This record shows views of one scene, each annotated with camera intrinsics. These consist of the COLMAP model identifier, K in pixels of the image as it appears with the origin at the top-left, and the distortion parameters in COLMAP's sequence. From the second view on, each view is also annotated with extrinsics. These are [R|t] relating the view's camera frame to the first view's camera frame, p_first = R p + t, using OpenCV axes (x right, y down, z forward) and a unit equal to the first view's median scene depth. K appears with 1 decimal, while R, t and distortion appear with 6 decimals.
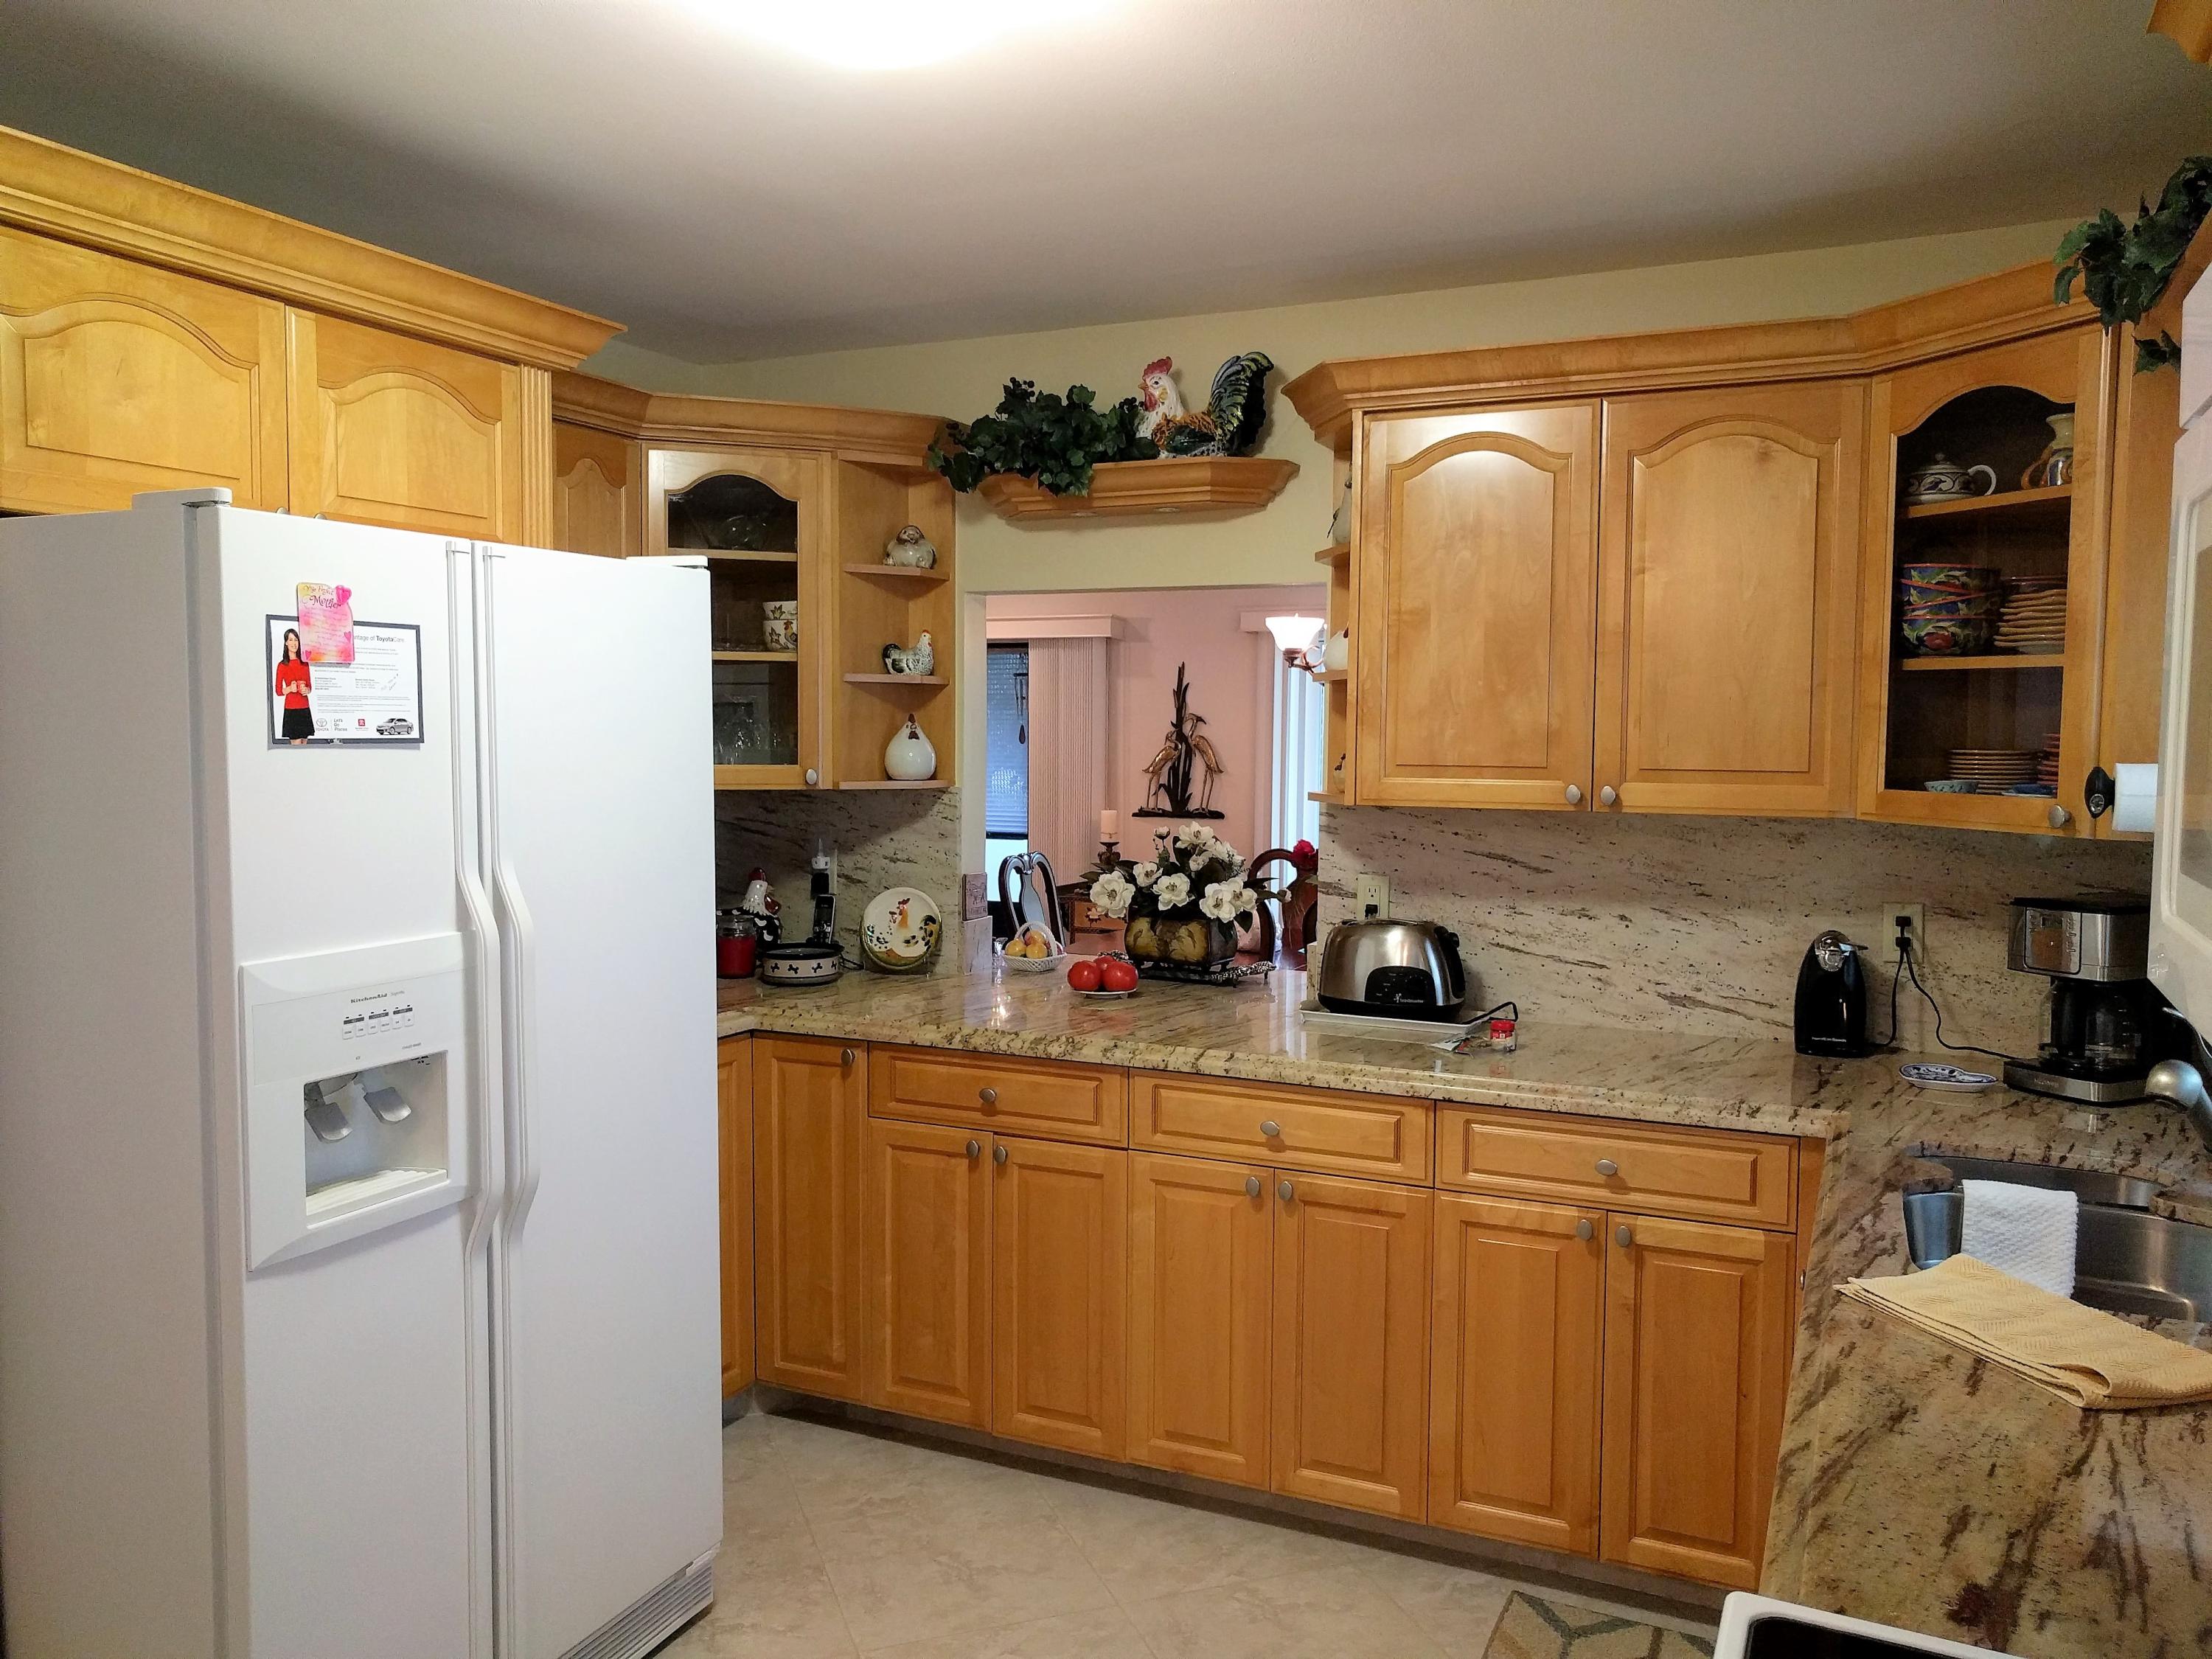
lens RADIAL K [[1666.0, 0, 1098.5], [0, 1666.0, 832.5], [0, 0, 1]] dist [0.004181, 0.012359]
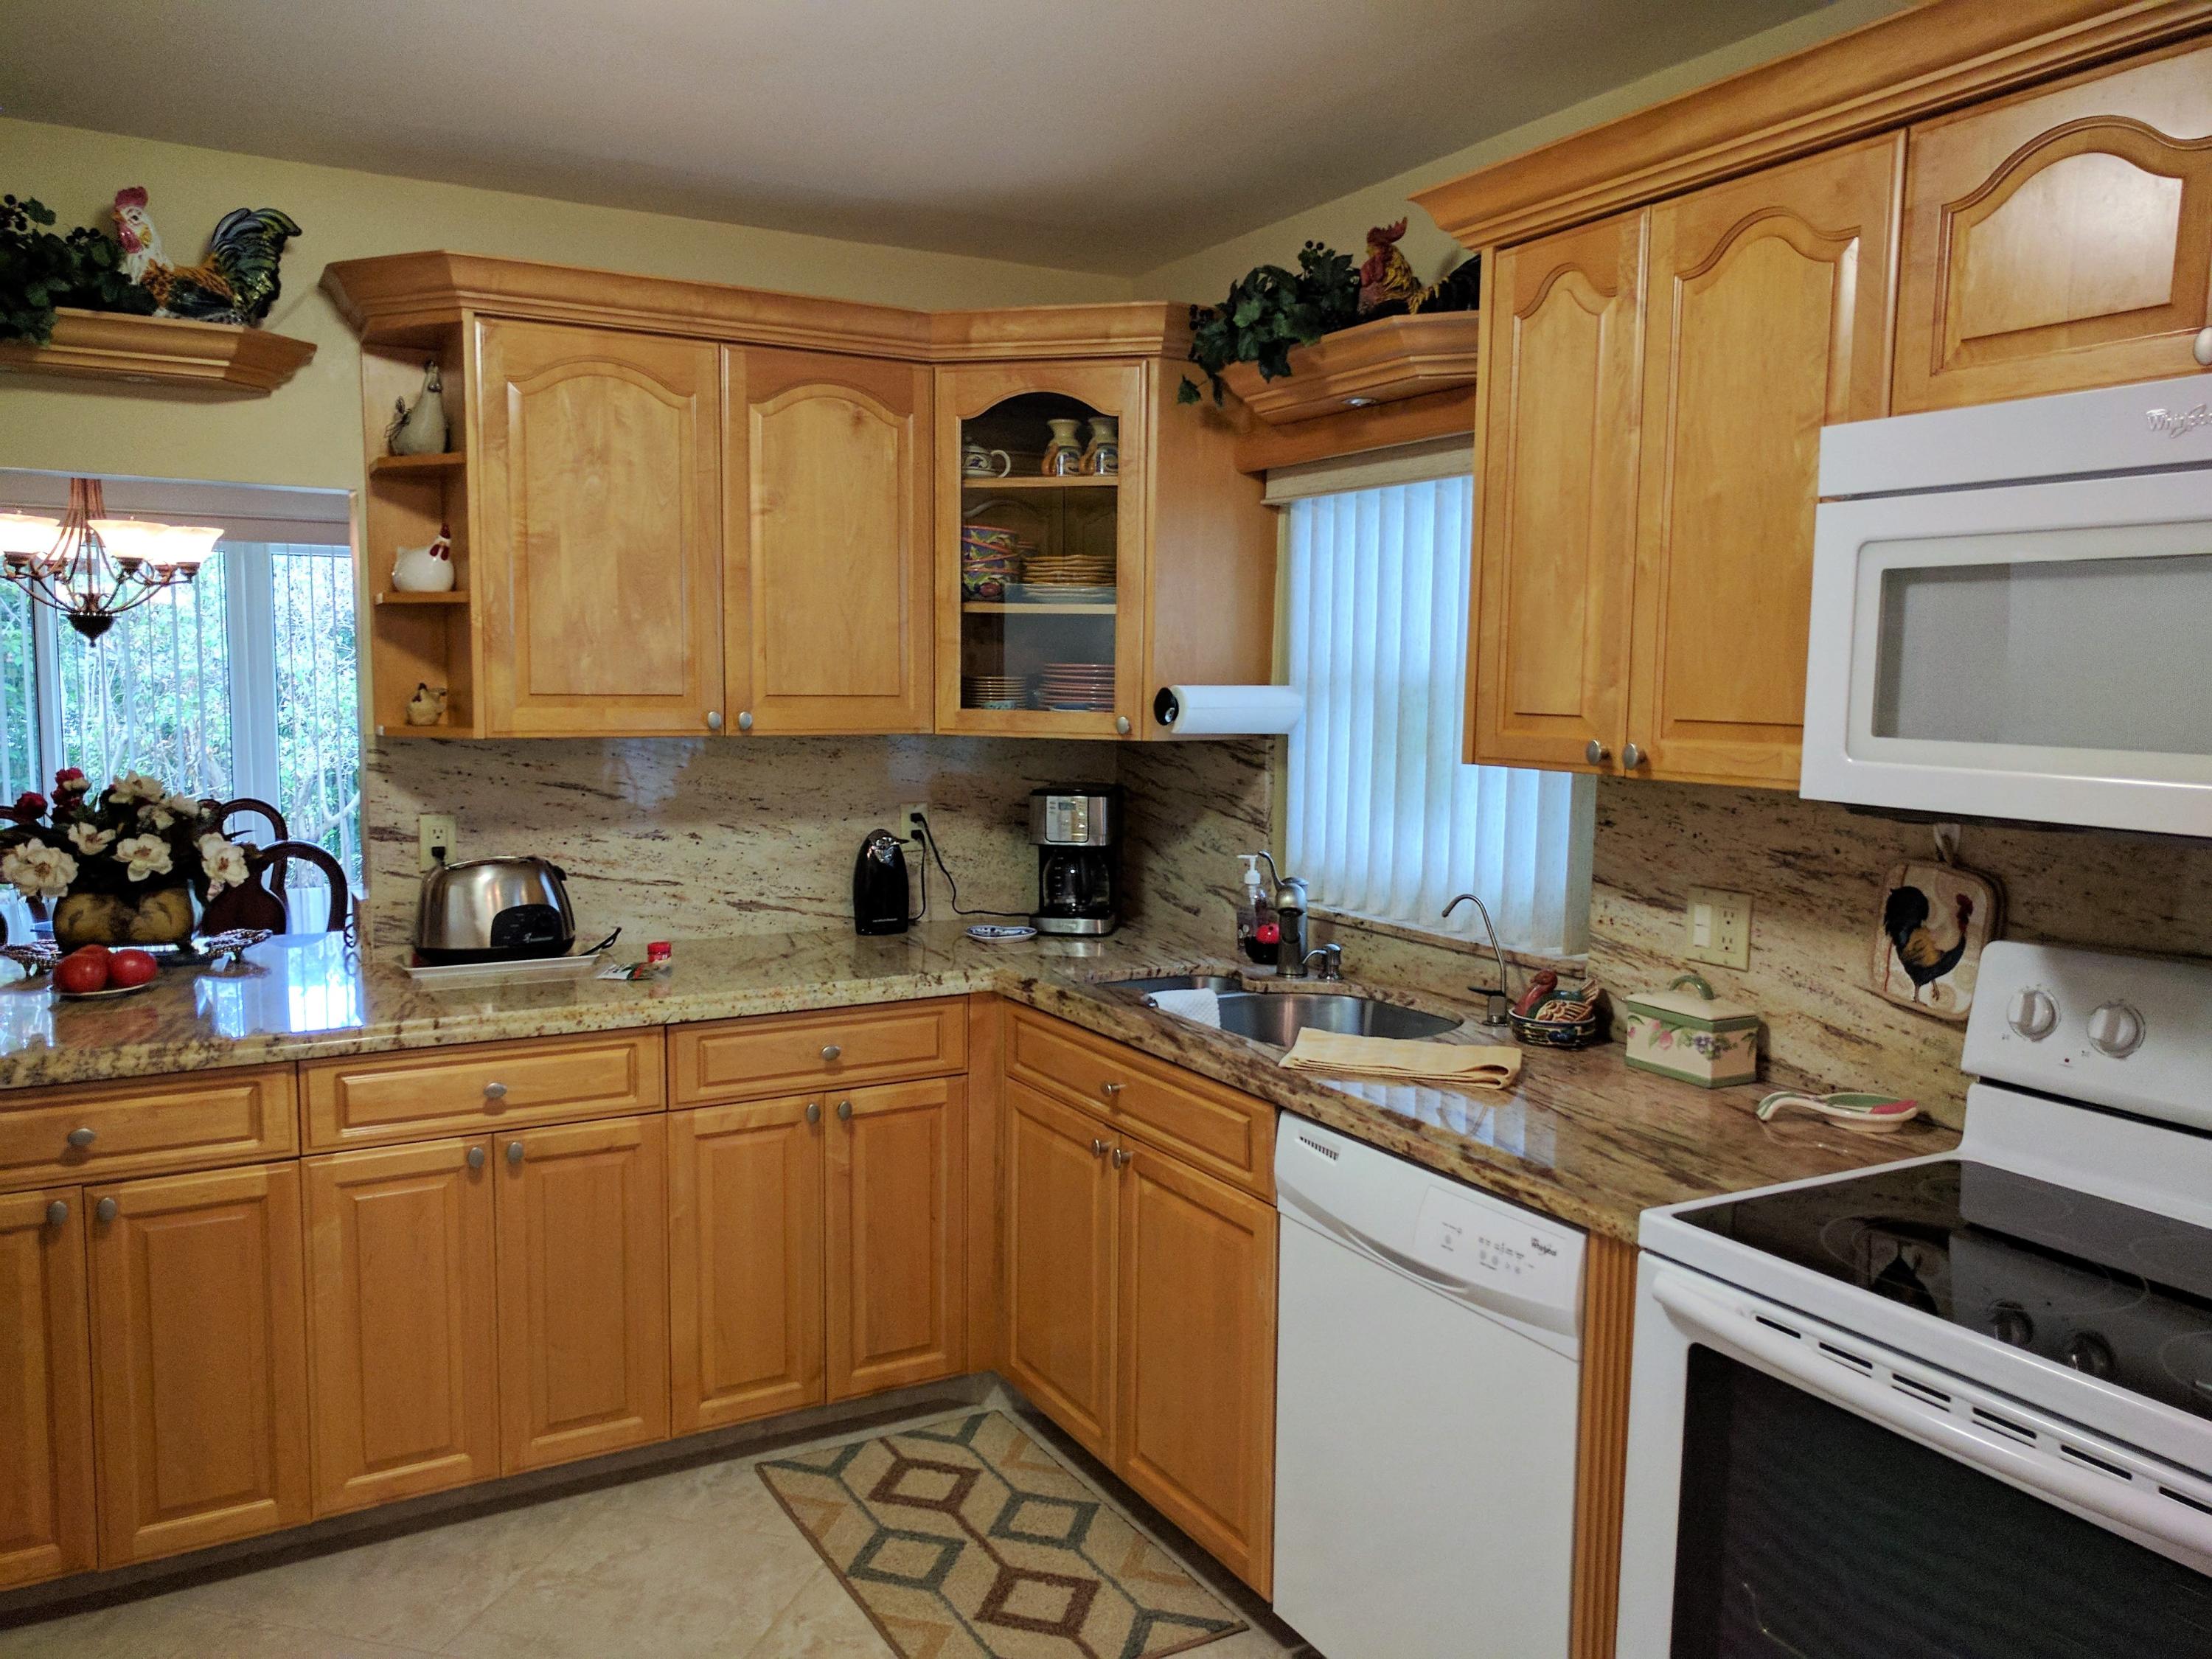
lens RADIAL K [[1666.0, 0, 1092.1], [0, 1666.0, 833.0], [0, 0, 1]] dist [0.004181, 0.012359]
pose [[0.572843, -0.082434, 0.815509, -0.427029], [0.046094, 0.996595, 0.068361, -0.012198], [-0.818368, -0.001570, 0.574692, 0.188415]]
